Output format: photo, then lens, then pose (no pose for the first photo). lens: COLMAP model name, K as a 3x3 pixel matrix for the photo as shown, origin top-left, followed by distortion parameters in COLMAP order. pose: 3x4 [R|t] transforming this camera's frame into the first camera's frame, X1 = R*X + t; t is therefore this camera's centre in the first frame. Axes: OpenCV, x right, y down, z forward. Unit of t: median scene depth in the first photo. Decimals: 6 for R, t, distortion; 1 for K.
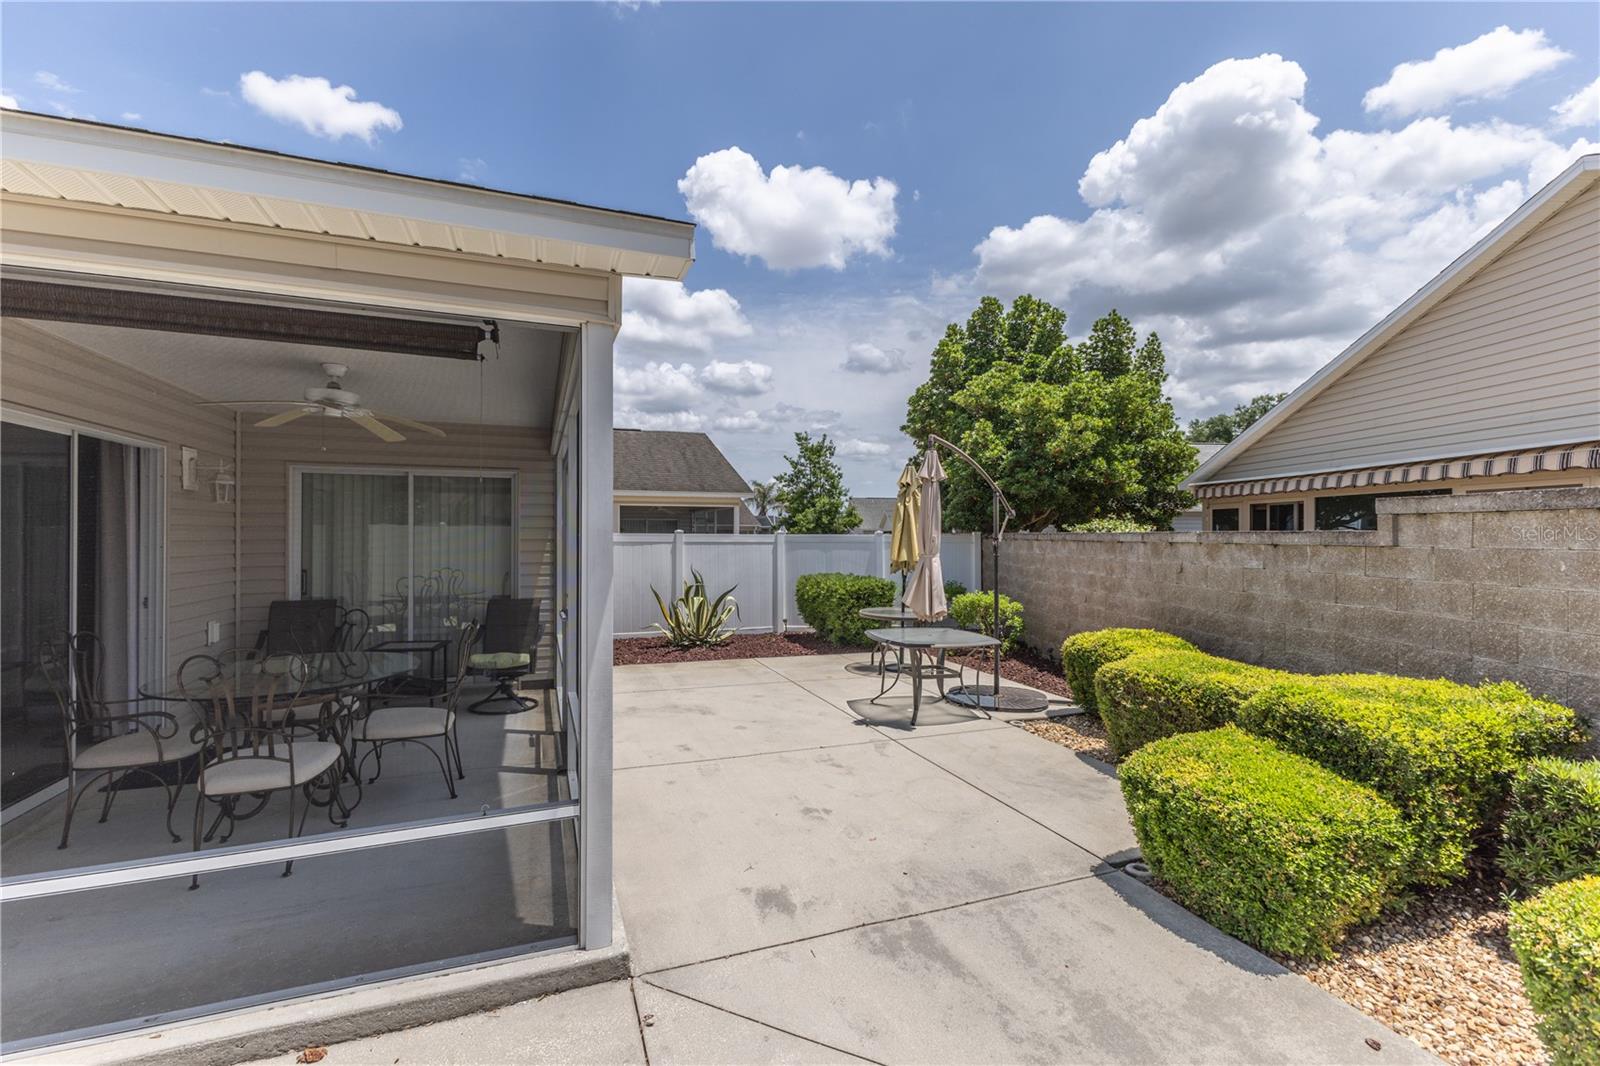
lens RADIAL K [[684.3, 0, 806.0], [0, 684.3, 532.7], [0, 0, 1]] dist [0.009868, -0.000171]
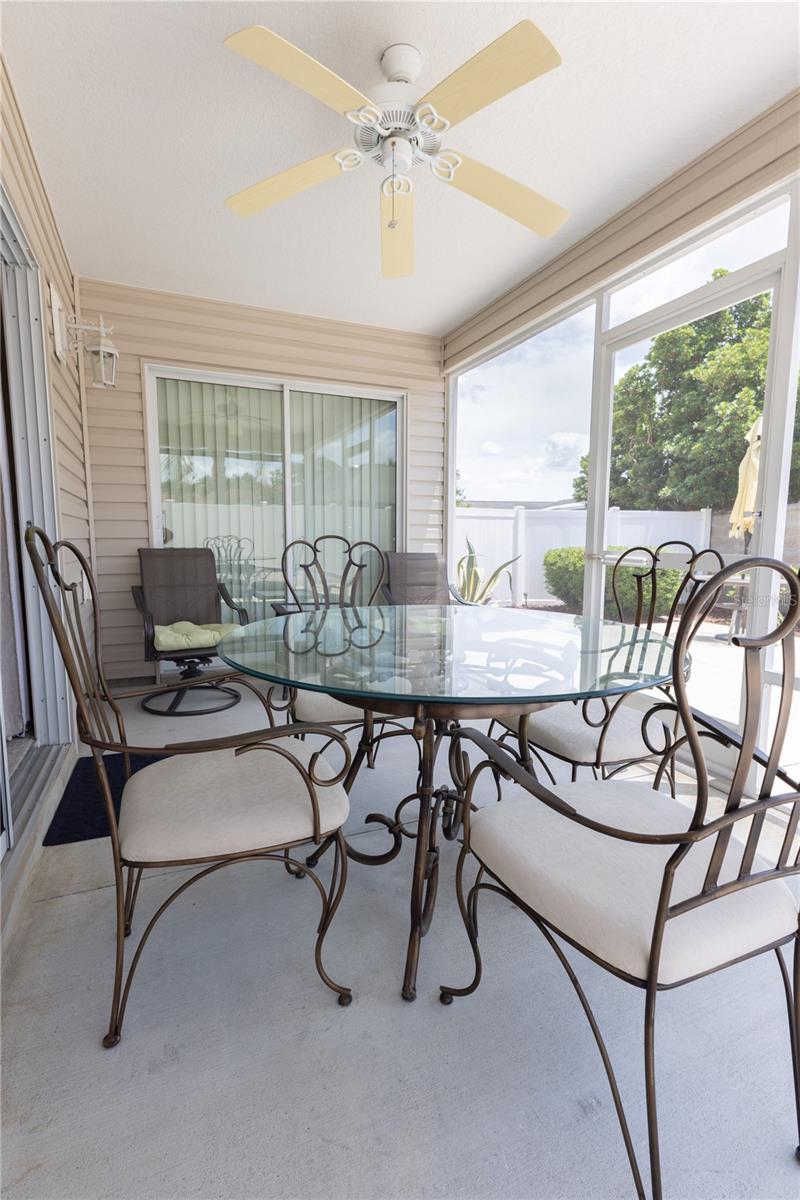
lens RADIAL K [[550.5, 0, 400.0], [0, 550.5, 600.0], [0, 0, 1]] dist [0.001654, 0.011124]
pose [[0.999245, -0.001270, 0.038841, -0.519905], [-0.003274, 0.993160, 0.116715, 0.085024], [-0.038724, -0.116754, 0.992406, 0.393024]]
